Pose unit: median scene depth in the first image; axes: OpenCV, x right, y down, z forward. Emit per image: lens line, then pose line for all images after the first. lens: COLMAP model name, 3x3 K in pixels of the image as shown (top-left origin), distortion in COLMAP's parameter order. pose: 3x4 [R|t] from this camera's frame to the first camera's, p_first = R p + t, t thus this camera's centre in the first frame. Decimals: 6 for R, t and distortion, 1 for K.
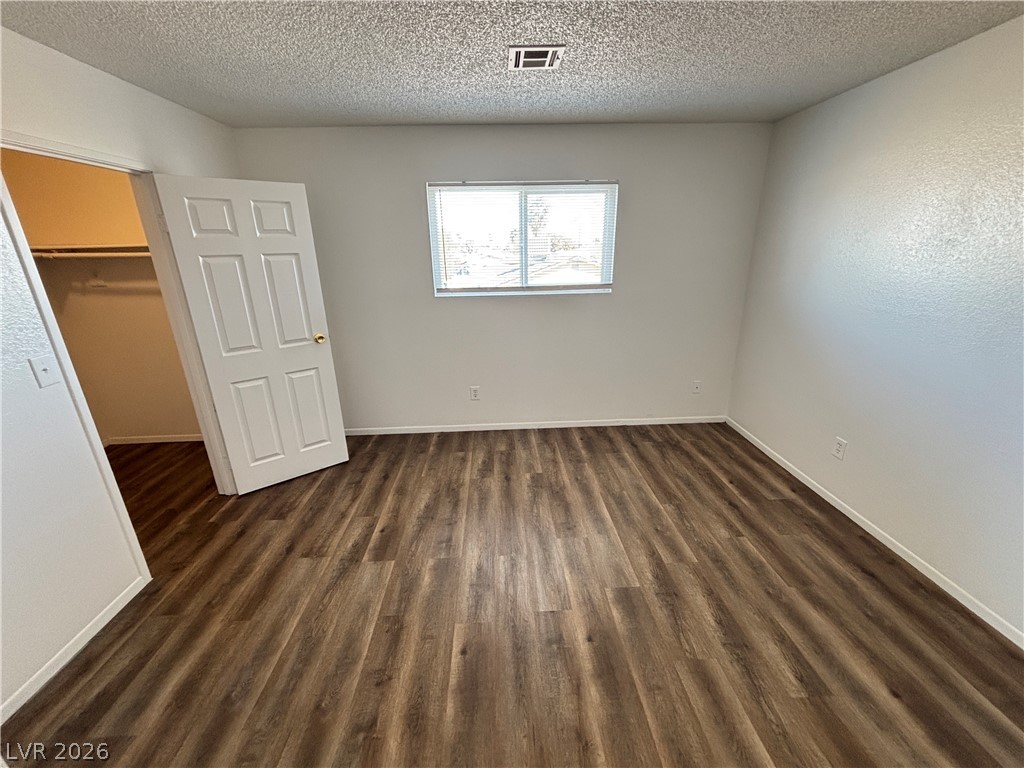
lens RADIAL K [[414.7, 0, 513.6], [0, 414.7, 377.8], [0, 0, 1]] dist [-0.001758, 0.001943]
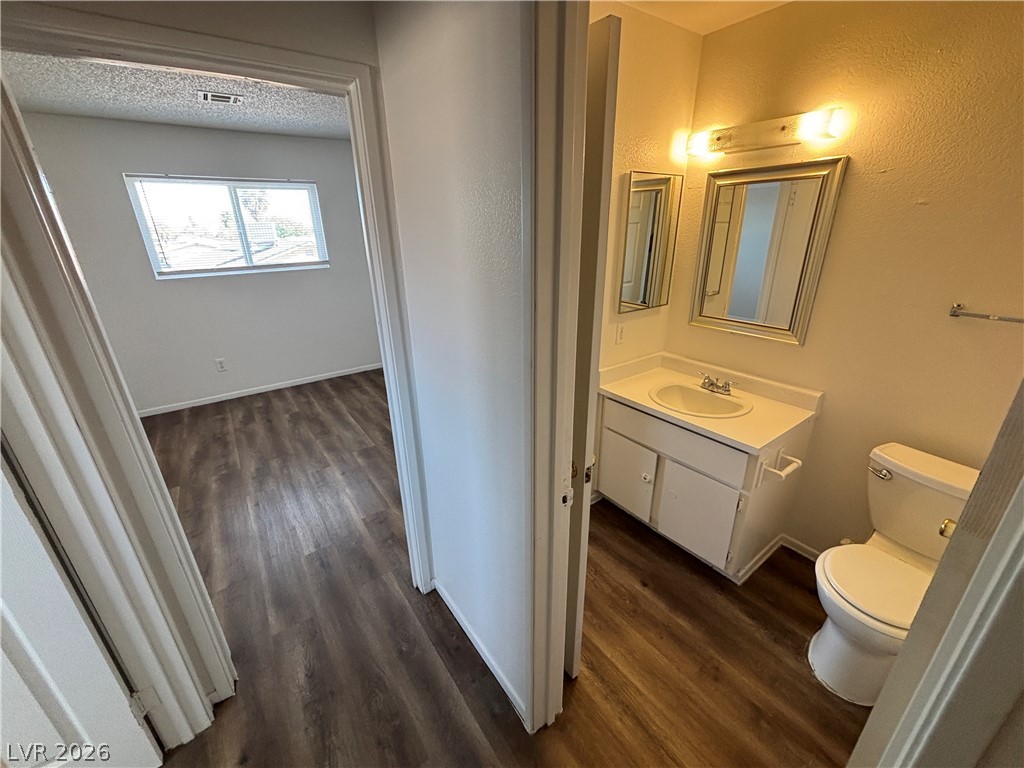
lens RADIAL K [[414.7, 0, 511.0], [0, 414.7, 380.7], [0, 0, 1]] dist [-0.001758, 0.001943]
pose [[0.841455, -0.193091, 0.504648, -0.010111], [0.172789, 0.981084, 0.087278, 0.151049], [-0.511955, 0.013757, 0.858902, -0.473570]]
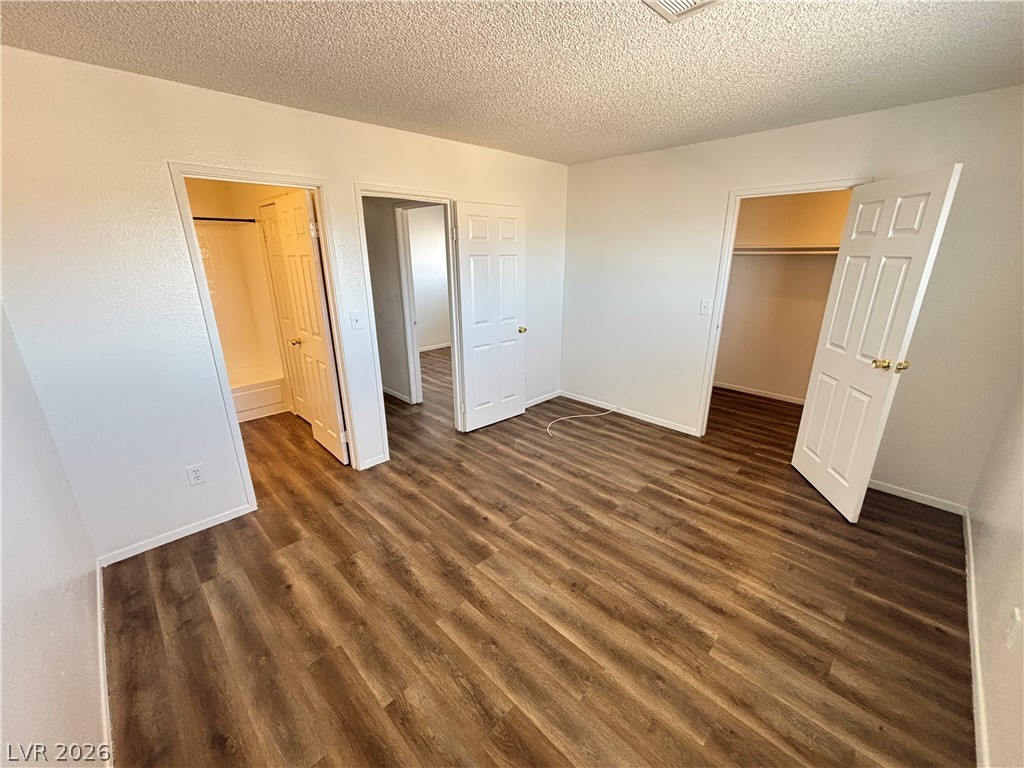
lens RADIAL K [[414.7, 0, 513.2], [0, 414.7, 382.1], [0, 0, 1]] dist [-0.001758, 0.001943]
pose [[-0.737652, 0.224352, -0.636817, 0.595091], [-0.190912, 0.835383, 0.515449, -0.354858], [0.647628, 0.501798, -0.573390, 1.049826]]
